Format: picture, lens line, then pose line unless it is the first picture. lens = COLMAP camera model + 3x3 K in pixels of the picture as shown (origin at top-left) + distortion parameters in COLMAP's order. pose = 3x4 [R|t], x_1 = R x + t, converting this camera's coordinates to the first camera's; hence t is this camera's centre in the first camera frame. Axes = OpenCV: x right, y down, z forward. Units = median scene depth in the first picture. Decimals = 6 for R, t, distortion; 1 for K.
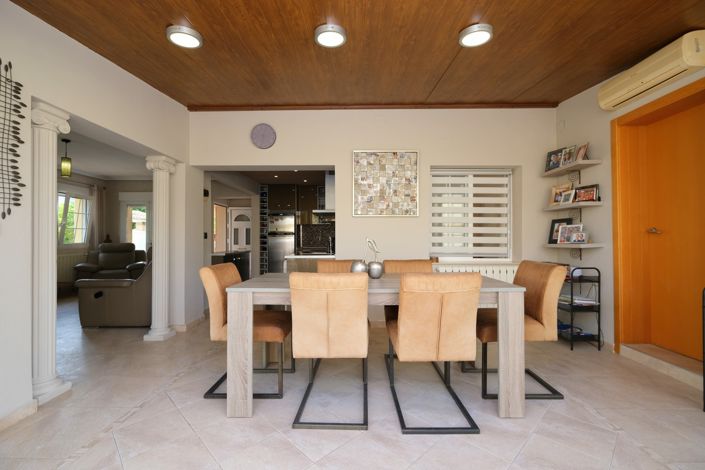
lens RADIAL K [[308.0, 0, 351.6], [0, 308.0, 239.7], [0, 0, 1]] dist [-0.004347, -0.000285]
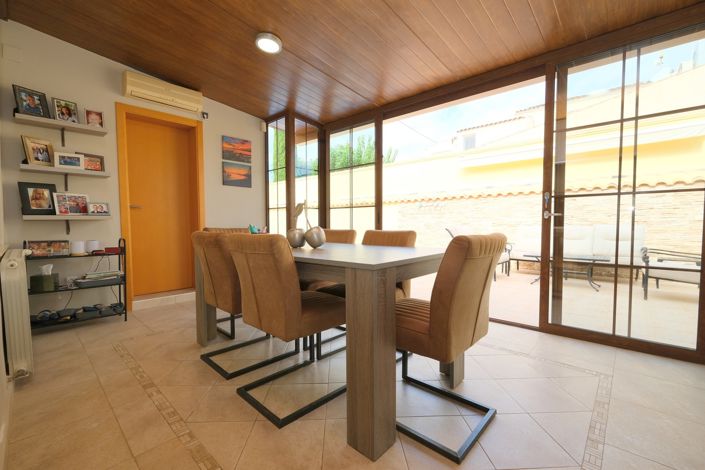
lens RADIAL K [[308.0, 0, 352.1], [0, 308.0, 233.5], [0, 0, 1]] dist [-0.004347, -0.000285]
pose [[-0.745947, -0.019310, 0.665725, -0.507565], [0.004964, 0.999391, 0.034551, 0.043786], [-0.665987, 0.029078, -0.745397, 1.273310]]
